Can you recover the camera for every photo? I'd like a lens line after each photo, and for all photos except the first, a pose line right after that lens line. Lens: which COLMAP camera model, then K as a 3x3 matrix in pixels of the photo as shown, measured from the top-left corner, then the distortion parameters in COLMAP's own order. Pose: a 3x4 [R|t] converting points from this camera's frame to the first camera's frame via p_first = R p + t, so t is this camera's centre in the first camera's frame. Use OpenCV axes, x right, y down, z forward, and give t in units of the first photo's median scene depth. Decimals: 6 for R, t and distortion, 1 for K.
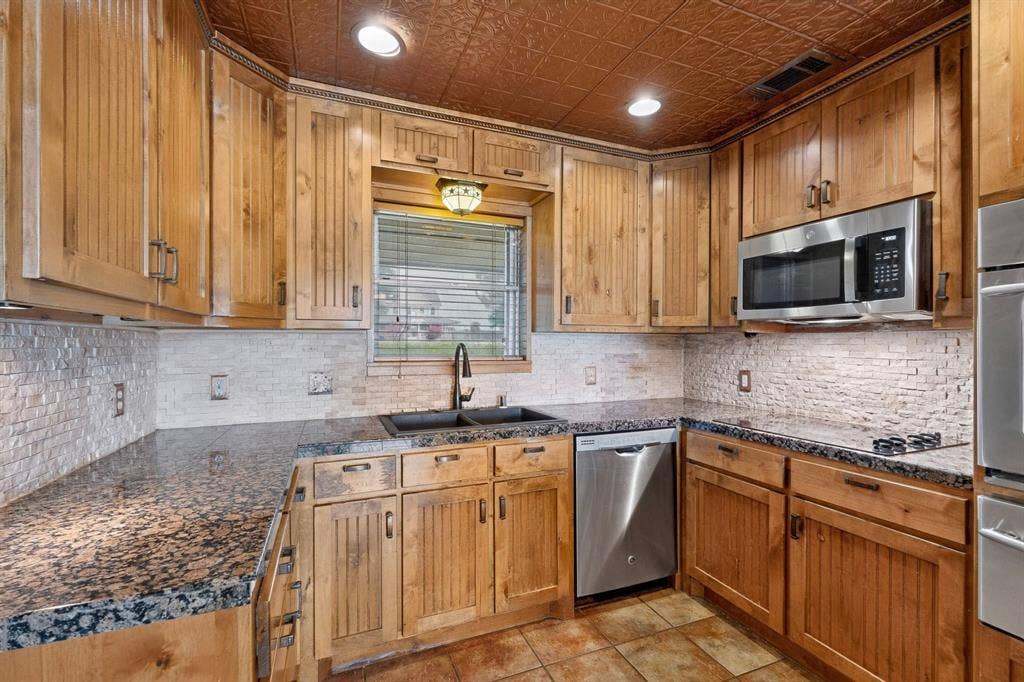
lens RADIAL K [[446.5, 0, 514.1], [0, 446.5, 342.8], [0, 0, 1]] dist [-0.000587, -0.000085]
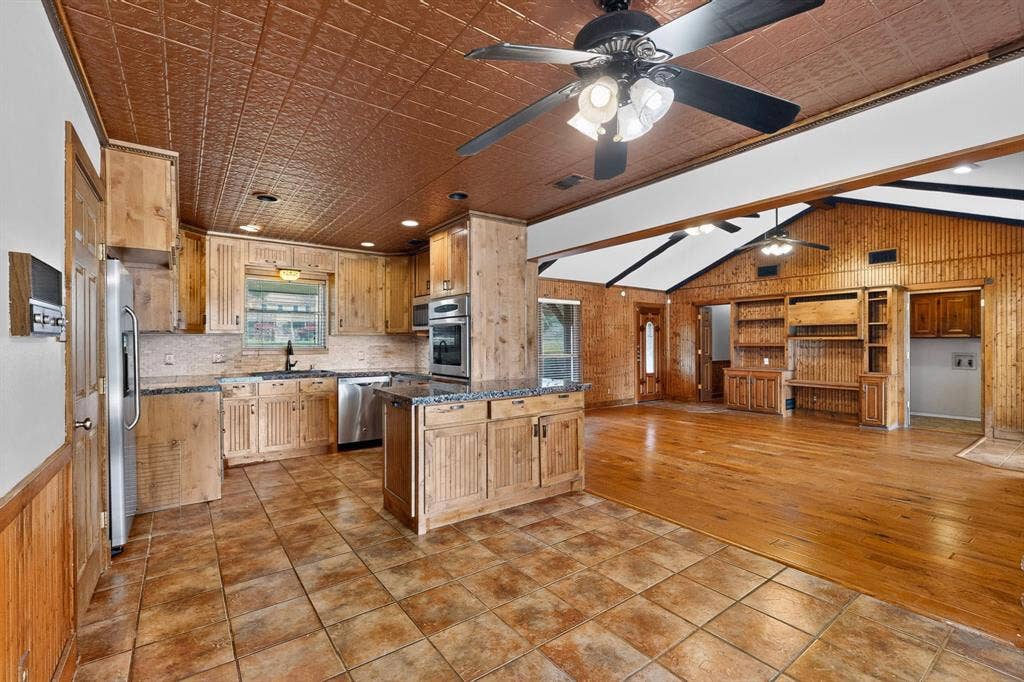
lens RADIAL K [[446.5, 0, 509.7], [0, 446.5, 340.7], [0, 0, 1]] dist [-0.000587, -0.000085]
pose [[0.970503, -0.001731, 0.241083, 0.477362], [0.002877, 0.999986, -0.004402, 0.020095], [-0.241072, 0.004966, 0.970495, -1.648454]]
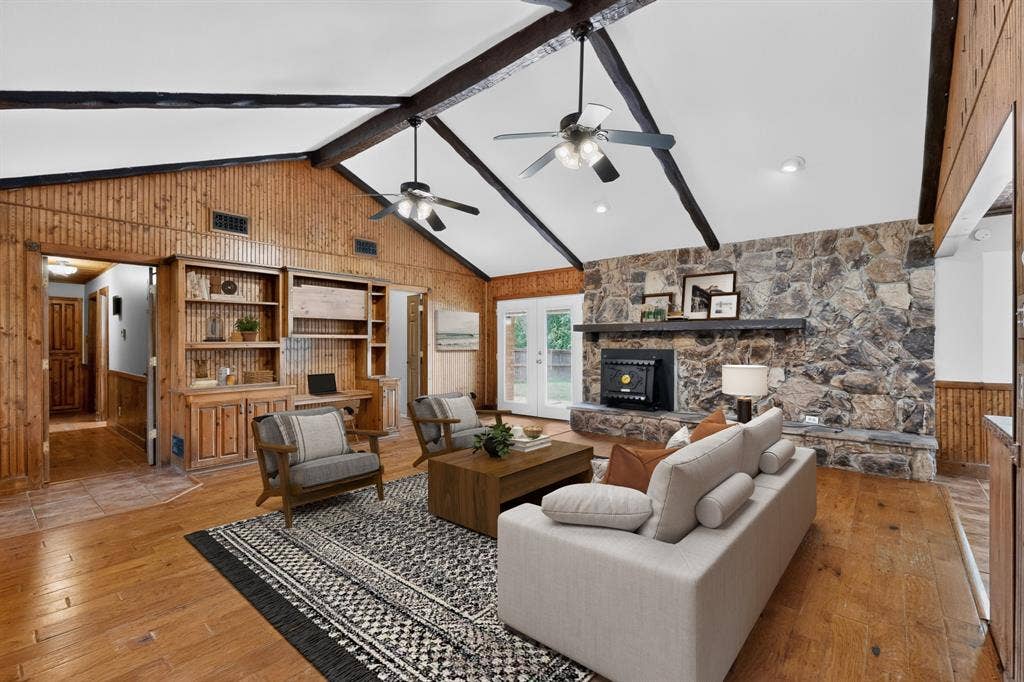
lens RADIAL K [[446.5, 0, 514.7], [0, 446.5, 342.7], [0, 0, 1]] dist [-0.000587, -0.000085]
pose [[-0.461992, -0.002206, 0.886881, 0.829127], [-0.001148, 0.999998, 0.001889, 0.025395], [-0.886883, -0.000146, -0.461994, 1.449546]]
